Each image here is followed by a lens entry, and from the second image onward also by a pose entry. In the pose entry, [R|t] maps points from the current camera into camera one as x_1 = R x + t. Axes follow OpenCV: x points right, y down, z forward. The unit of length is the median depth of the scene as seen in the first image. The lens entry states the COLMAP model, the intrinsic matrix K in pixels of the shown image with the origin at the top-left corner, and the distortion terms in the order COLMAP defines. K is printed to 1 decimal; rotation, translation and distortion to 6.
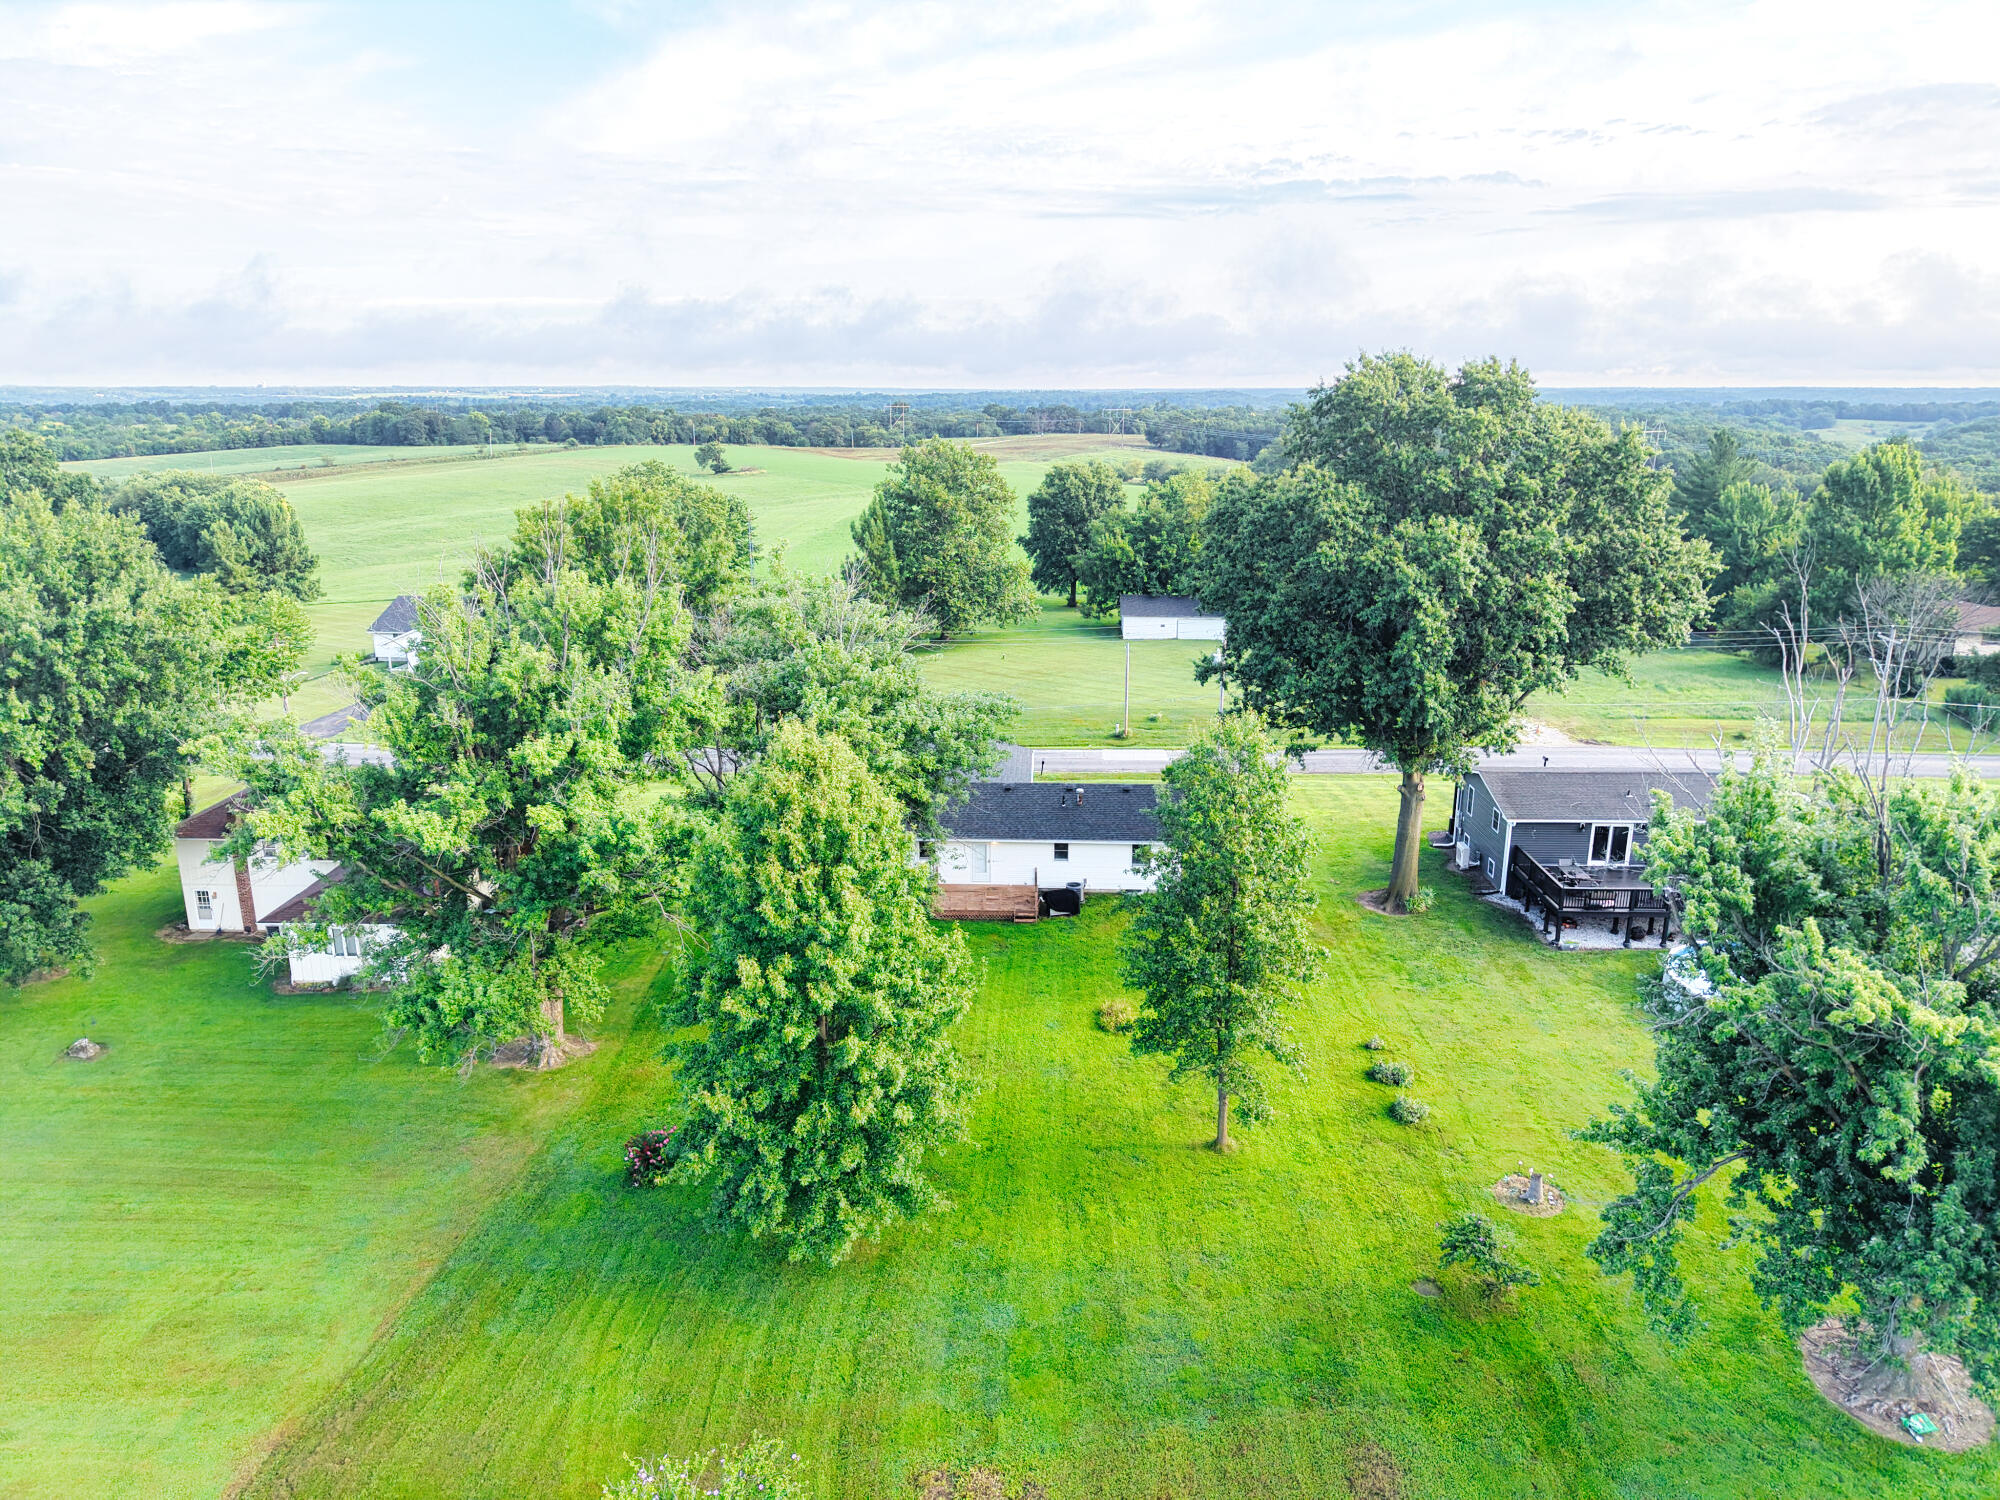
lens RADIAL K [[1401.3, 0, 1000.0], [0, 1401.3, 750.0], [0, 0, 1]] dist [0.051322, -0.079116]
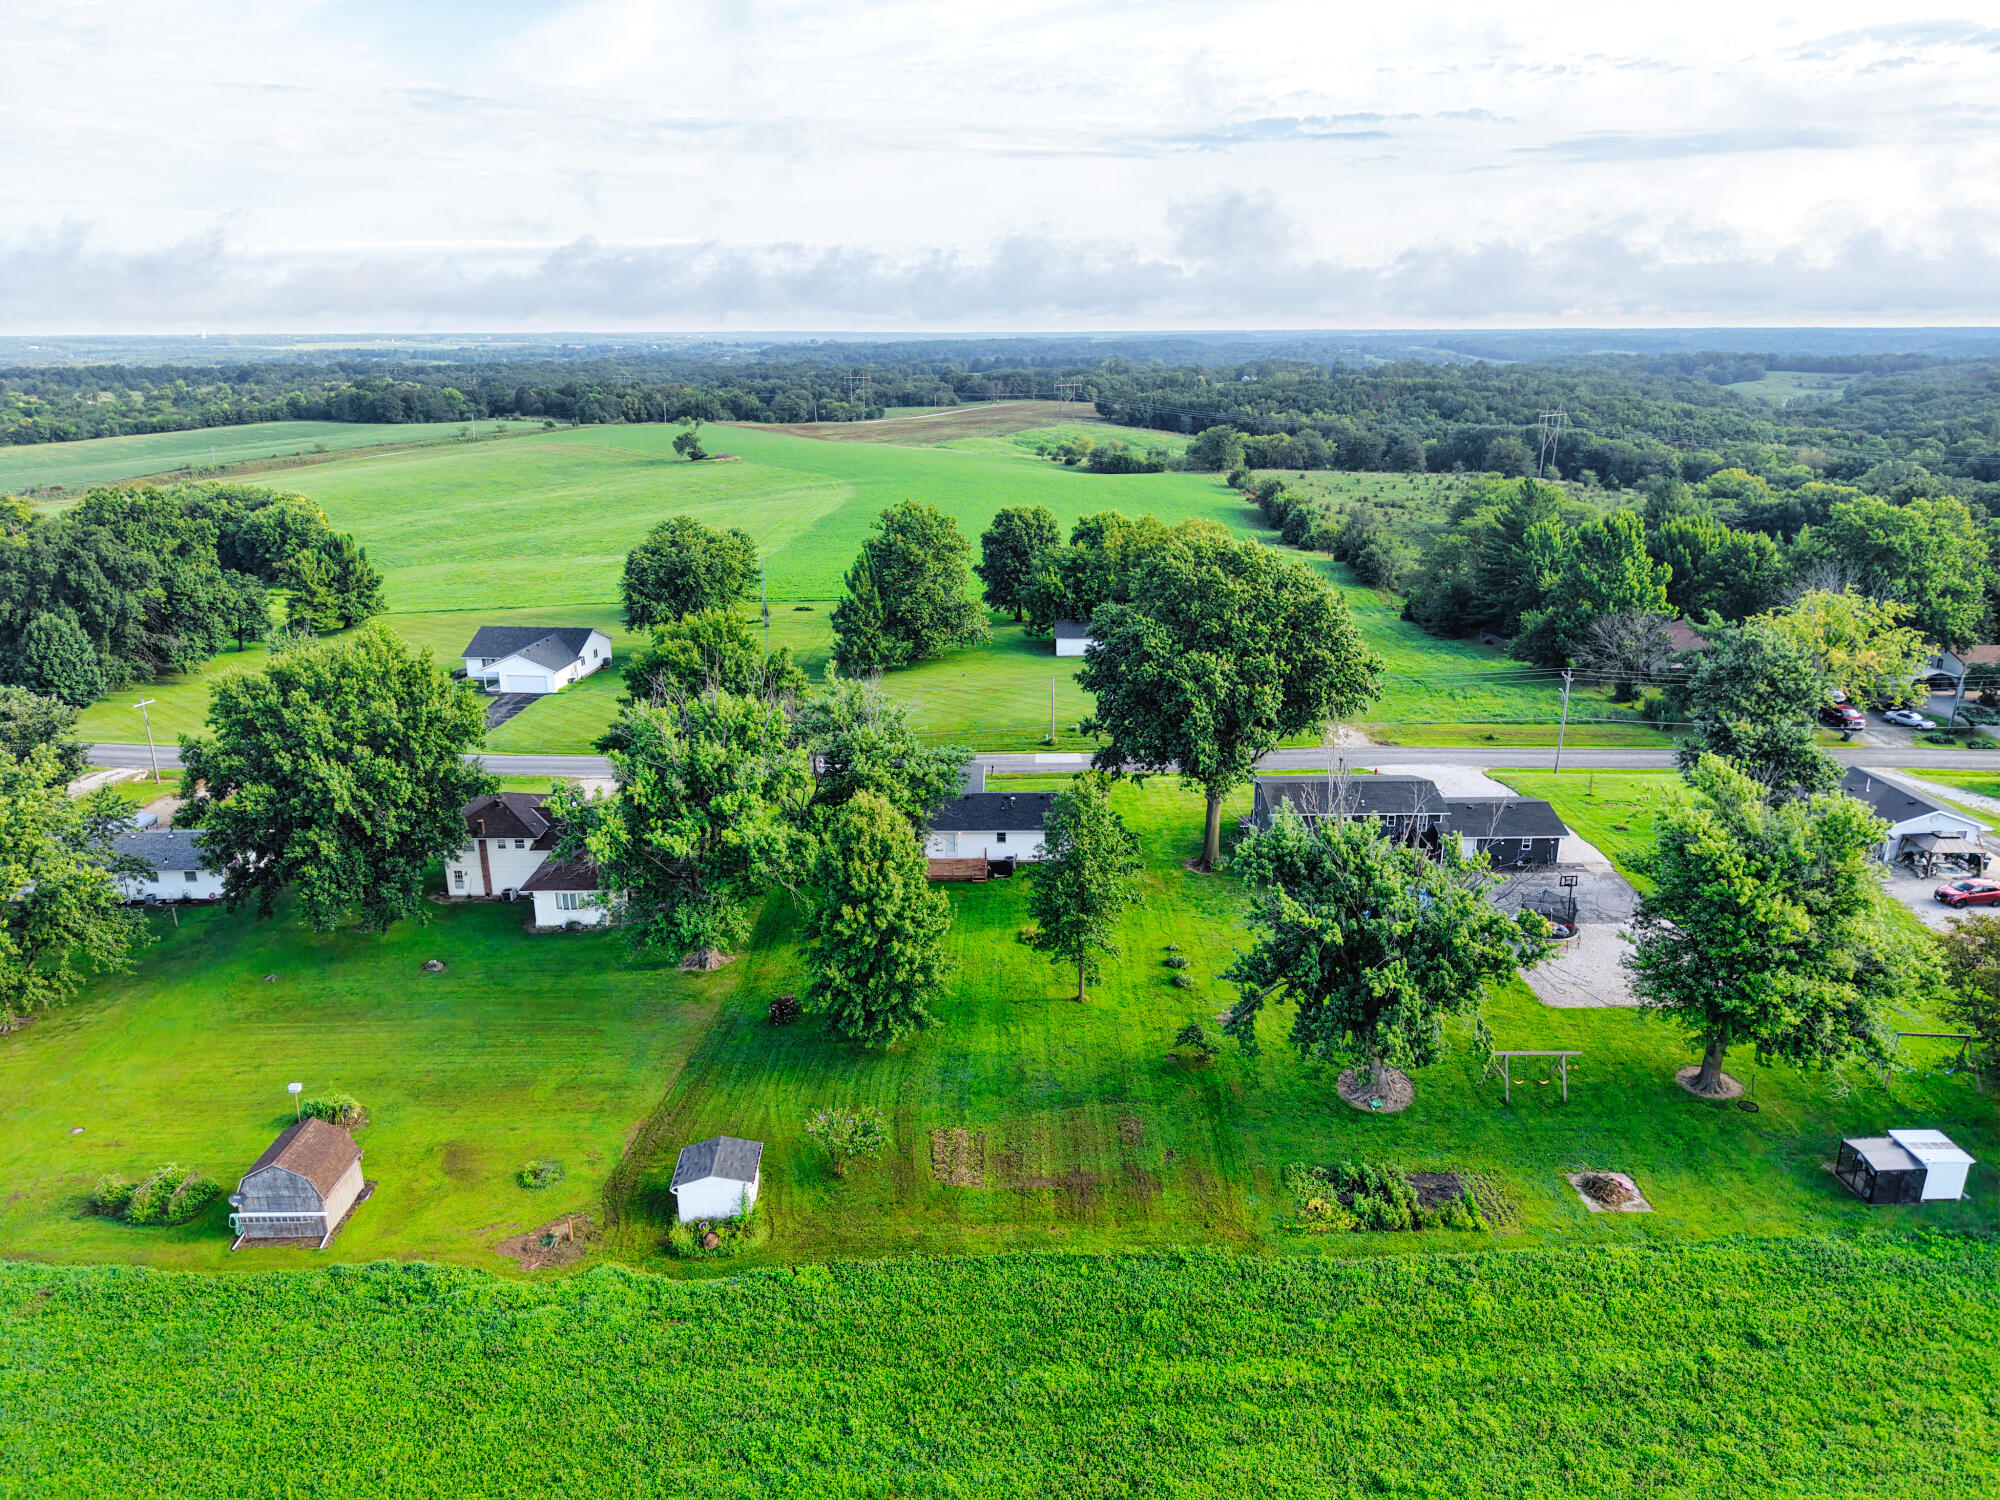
lens RADIAL K [[1401.3, 0, 1000.0], [0, 1401.3, 750.0], [0, 0, 1]] dist [0.051322, -0.079116]
pose [[0.999530, -0.014529, 0.026993, 0.000494], [0.013512, 0.999206, 0.037491, -0.112324], [-0.027516, -0.037109, 0.998932, -0.769115]]
